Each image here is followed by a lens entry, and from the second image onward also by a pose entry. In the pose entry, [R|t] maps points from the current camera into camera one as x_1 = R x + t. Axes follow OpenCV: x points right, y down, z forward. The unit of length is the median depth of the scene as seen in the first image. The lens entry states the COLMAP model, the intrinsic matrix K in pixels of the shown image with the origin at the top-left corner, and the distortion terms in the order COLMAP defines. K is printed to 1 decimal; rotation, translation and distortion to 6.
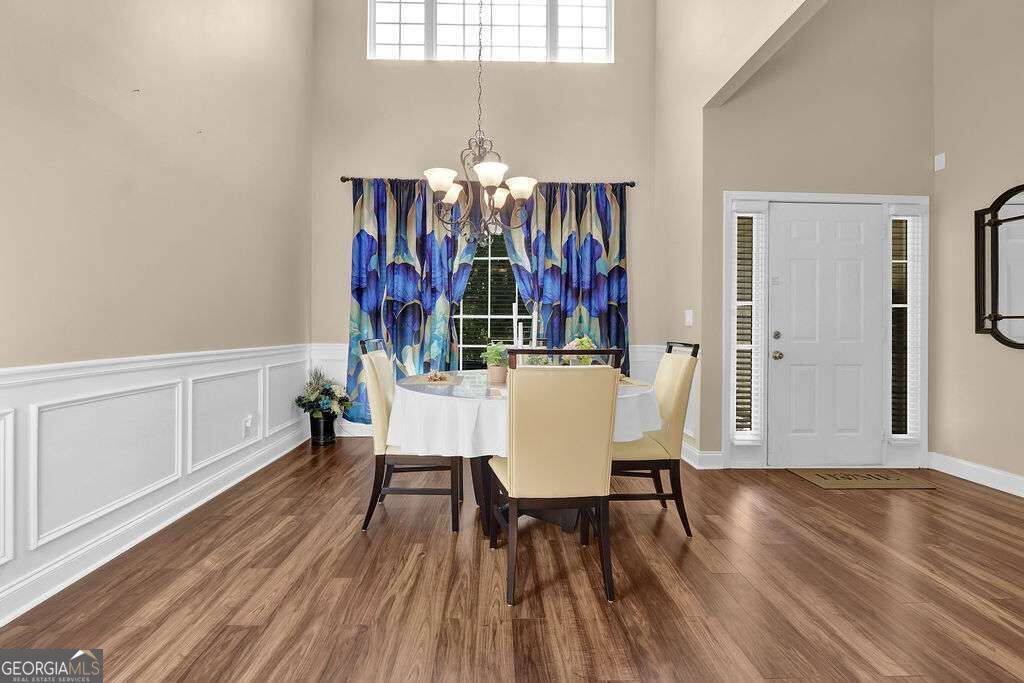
lens RADIAL K [[481.2, 0, 505.3], [0, 481.2, 336.4], [0, 0, 1]] dist [-0.020111, 0.005937]
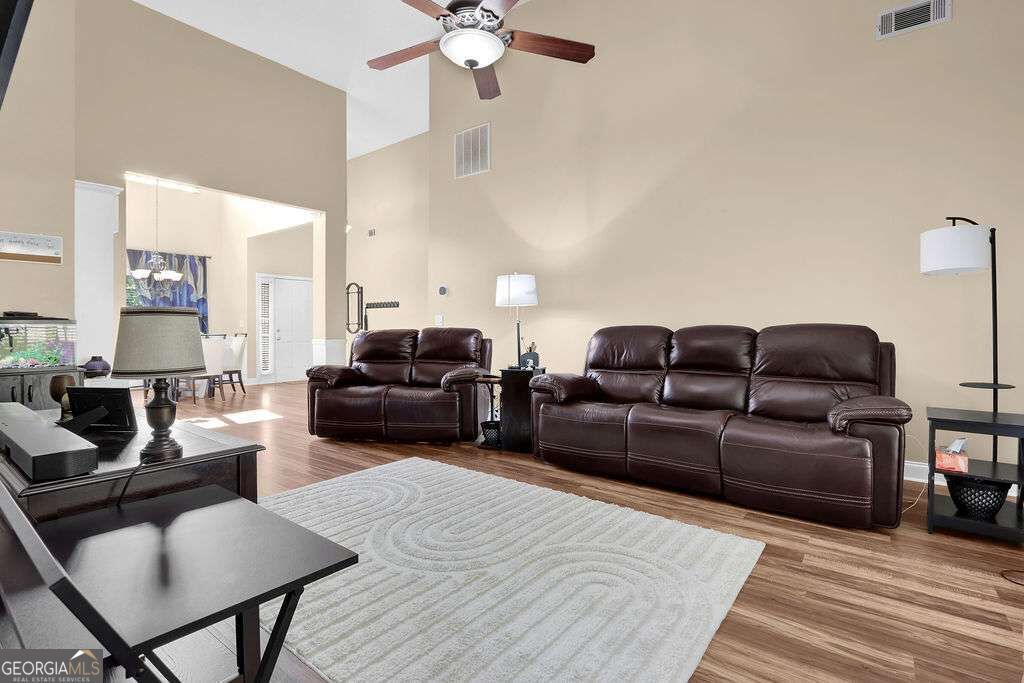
lens RADIAL K [[481.2, 0, 505.3], [0, 481.2, 336.4], [0, 0, 1]] dist [-0.020111, 0.005937]
pose [[0.635908, -0.017671, 0.771563, -0.498551], [0.026485, 0.999649, 0.001067, 0.043894], [-0.771311, 0.019756, 0.636152, -1.220814]]
